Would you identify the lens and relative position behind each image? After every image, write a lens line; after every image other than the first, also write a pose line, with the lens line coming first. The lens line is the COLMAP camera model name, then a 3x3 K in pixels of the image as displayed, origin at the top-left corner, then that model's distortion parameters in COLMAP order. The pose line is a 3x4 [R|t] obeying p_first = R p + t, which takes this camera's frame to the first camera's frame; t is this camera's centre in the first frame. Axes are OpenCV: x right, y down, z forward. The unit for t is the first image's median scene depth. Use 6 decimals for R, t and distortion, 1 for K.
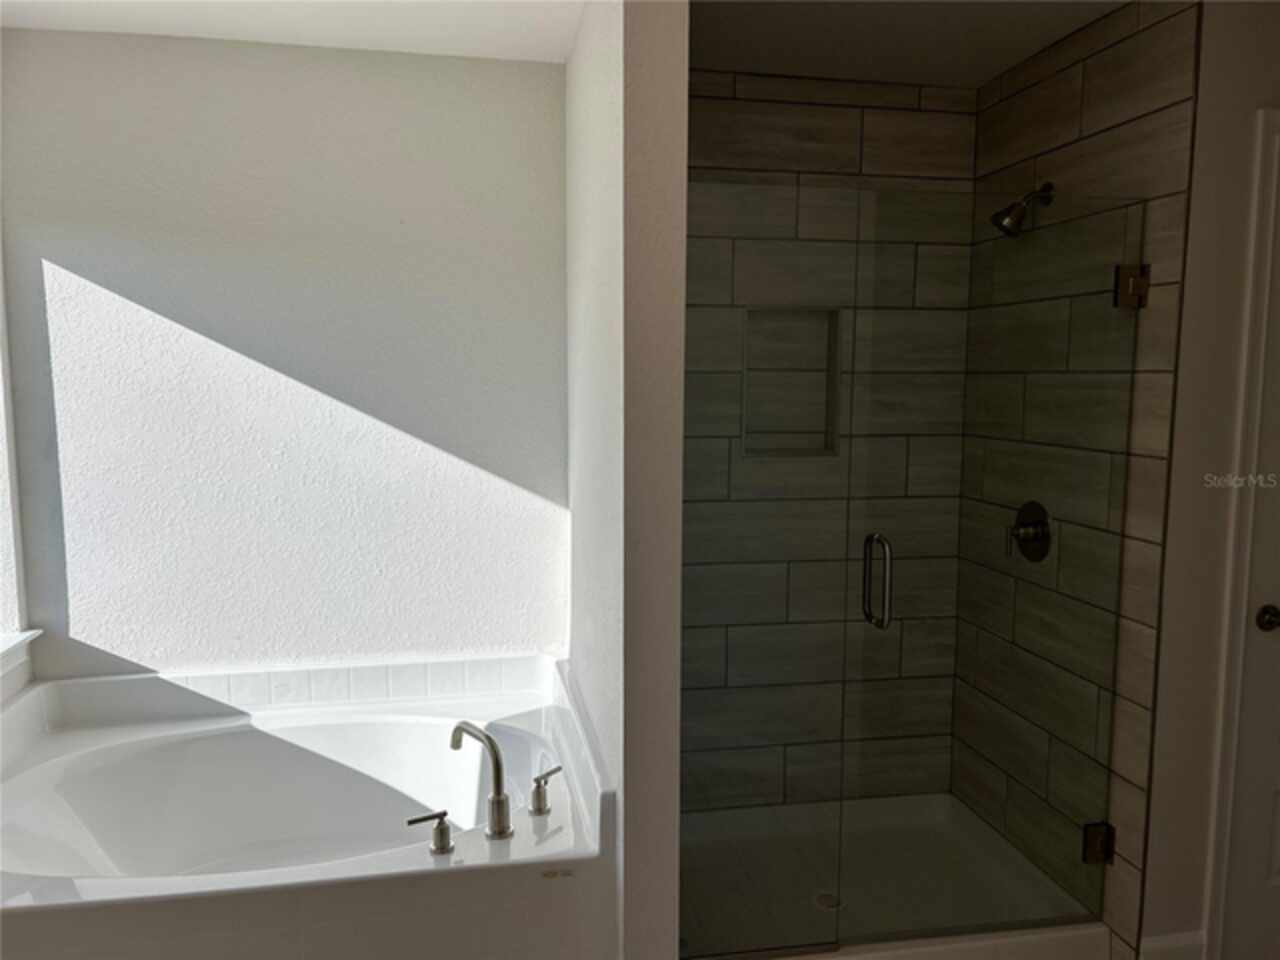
lens RADIAL K [[965.7, 0, 644.8], [0, 965.7, 468.8], [0, 0, 1]] dist [0.039646, -0.024953]
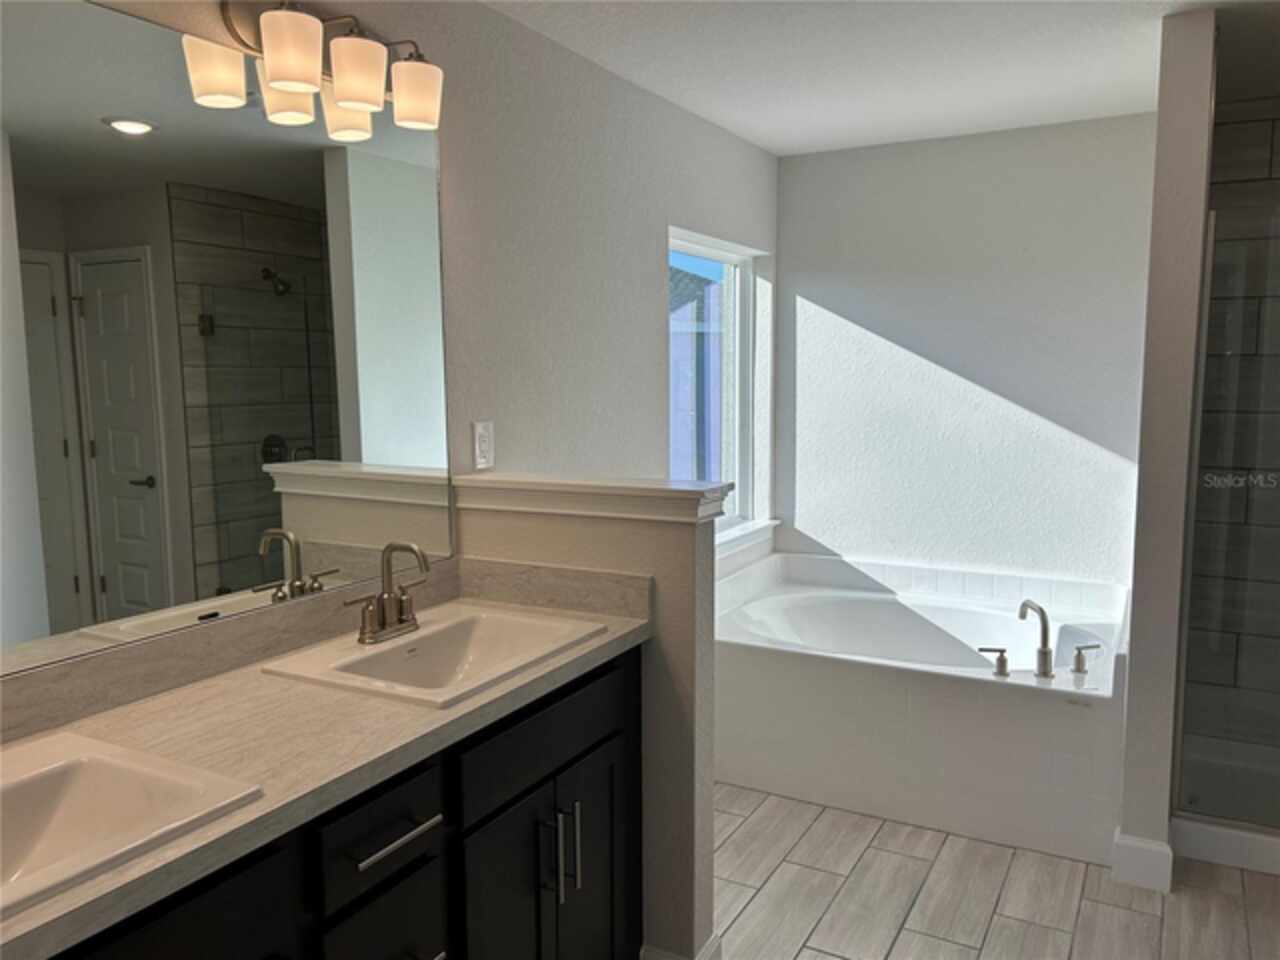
lens RADIAL K [[965.7, 0, 647.1], [0, 965.7, 479.9], [0, 0, 1]] dist [0.039646, -0.024953]
pose [[0.772525, 0.070184, -0.631094, 0.226783], [-0.063485, 0.997430, 0.033211, 0.058796], [0.631803, 0.014409, 0.774995, -0.396034]]
